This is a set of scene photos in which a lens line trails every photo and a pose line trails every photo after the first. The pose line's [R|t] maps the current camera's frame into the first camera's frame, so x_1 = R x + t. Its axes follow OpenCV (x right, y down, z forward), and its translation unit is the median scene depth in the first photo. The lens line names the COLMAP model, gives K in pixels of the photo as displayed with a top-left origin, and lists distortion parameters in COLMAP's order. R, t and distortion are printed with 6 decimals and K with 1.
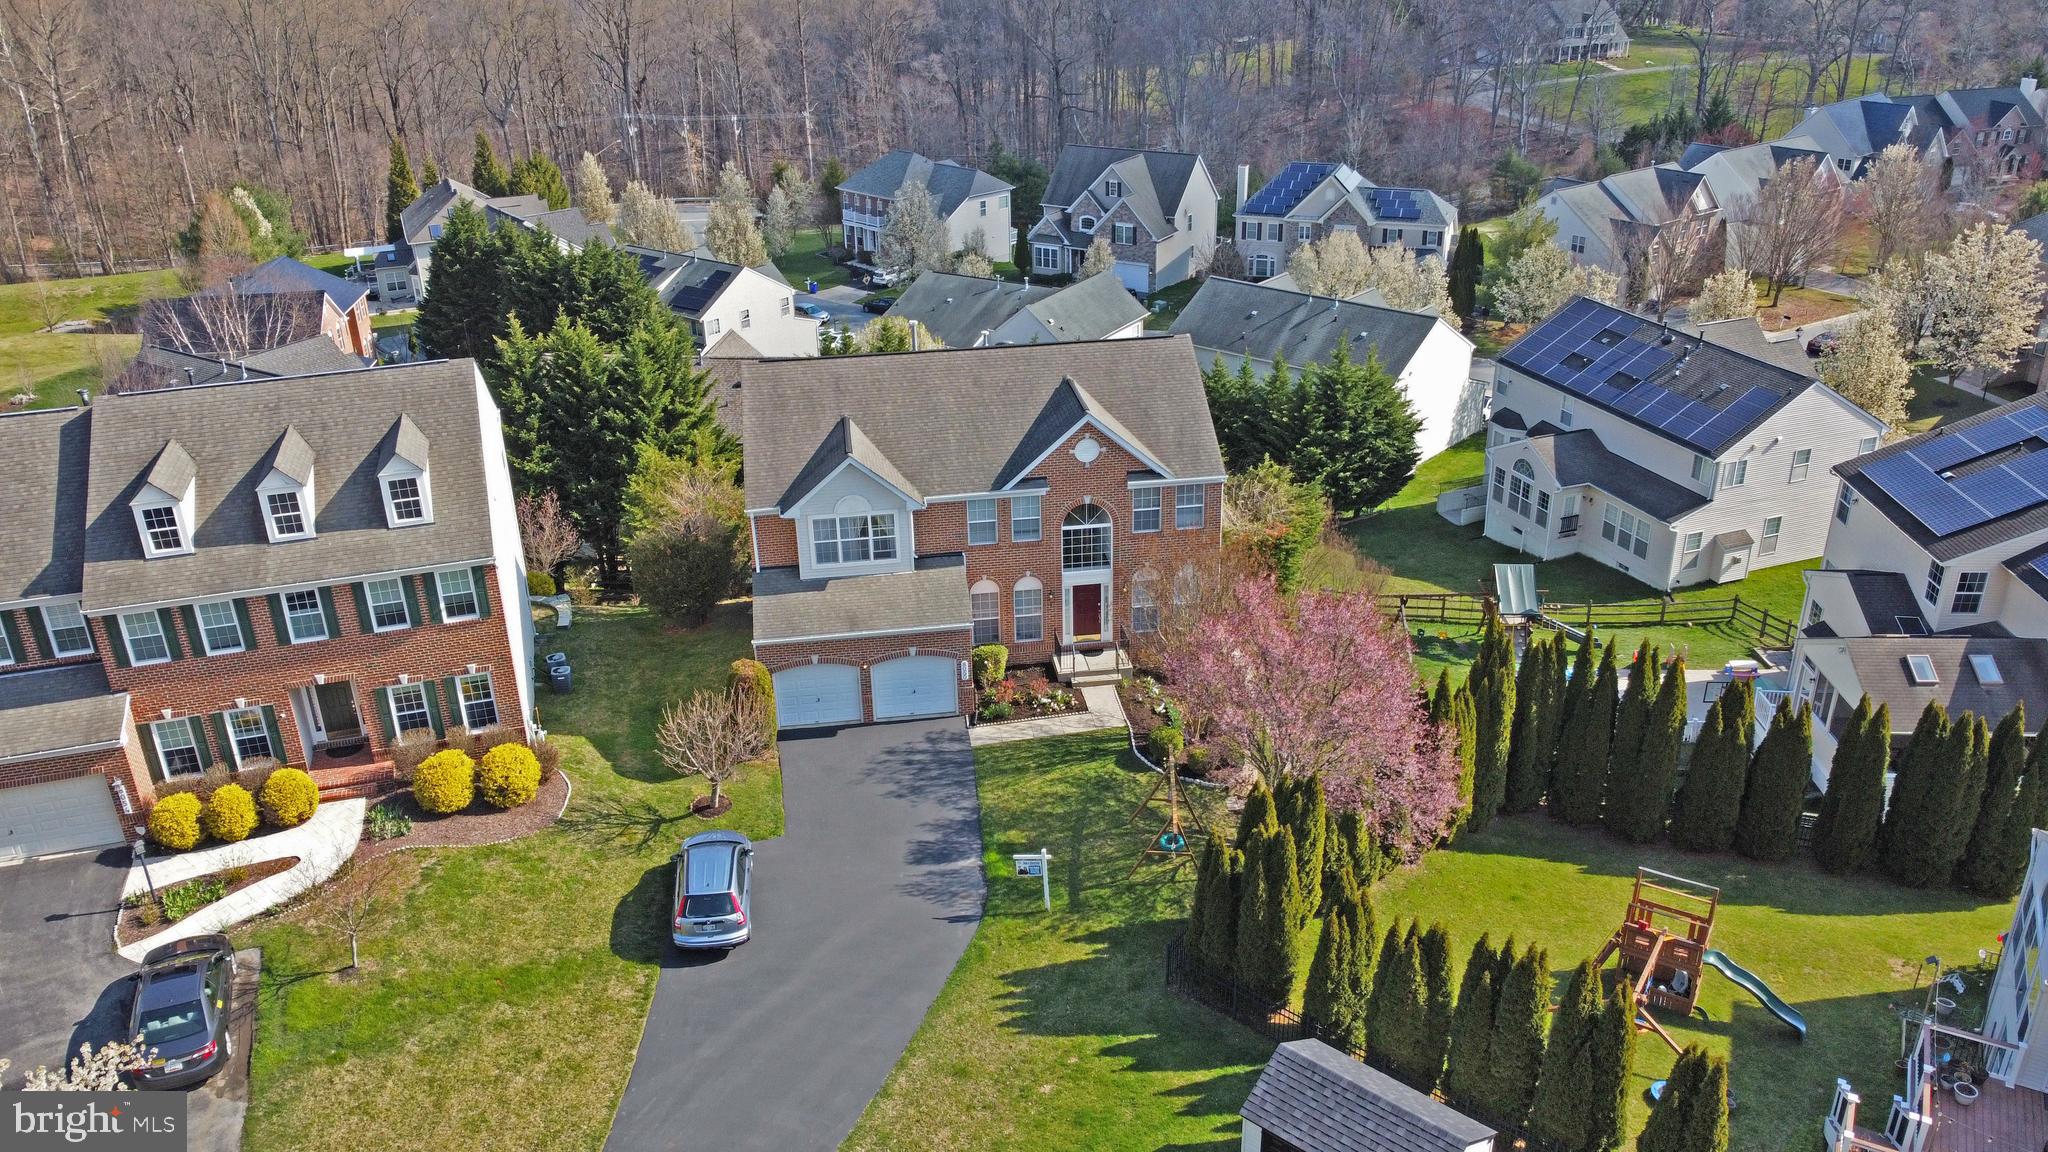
lens RADIAL K [[1537.9, 0, 1028.4], [0, 1537.9, 574.2], [0, 0, 1]] dist [-0.000442, -0.001530]
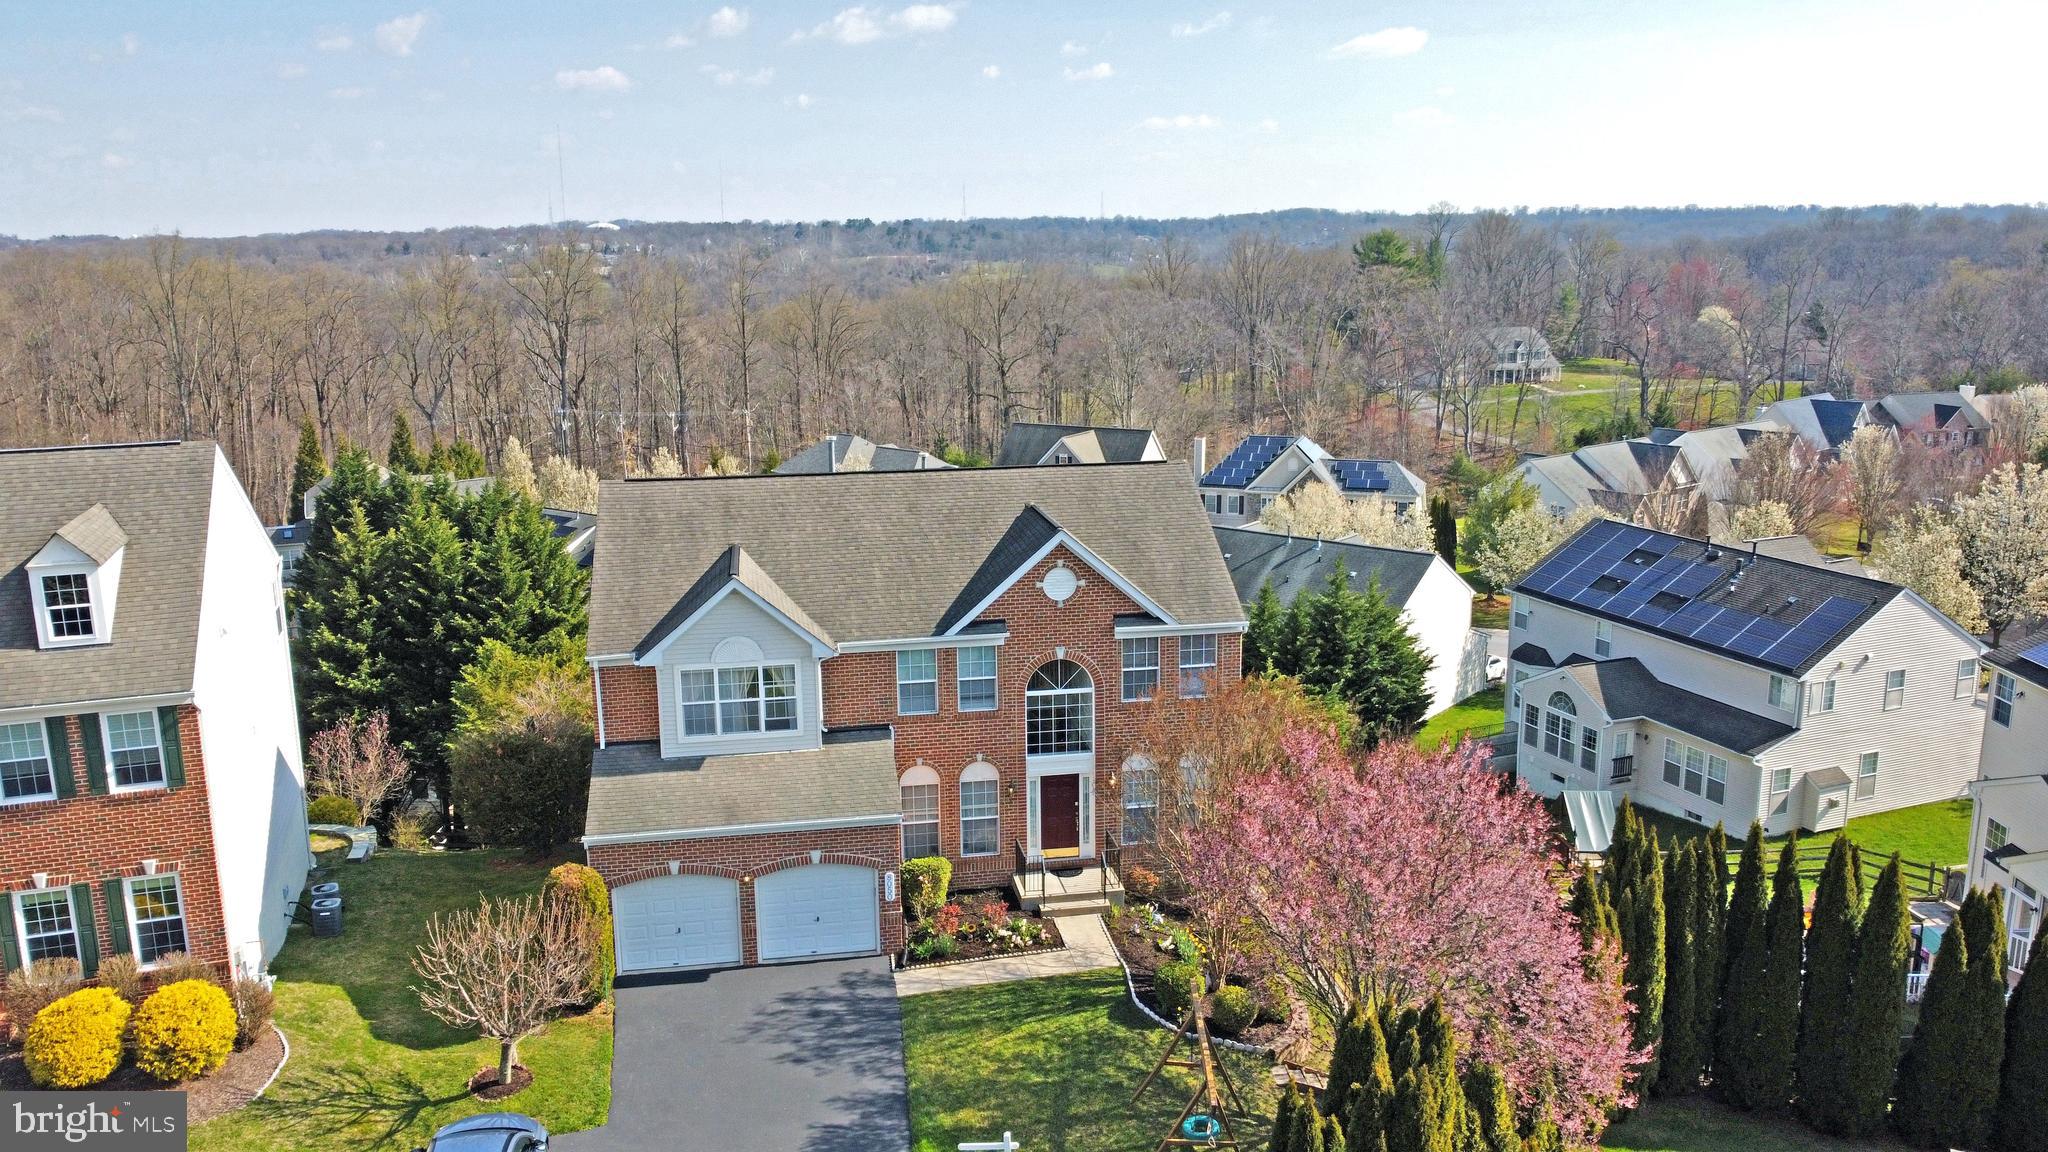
lens RADIAL K [[1537.9, 0, 1019.6], [0, 1537.9, 578.7], [0, 0, 1]] dist [-0.000442, -0.001530]
pose [[0.999526, 0.001823, 0.030724, -0.003307], [0.004905, 0.976047, -0.217505, 0.065214], [-0.030385, 0.217553, 0.975576, 0.232194]]
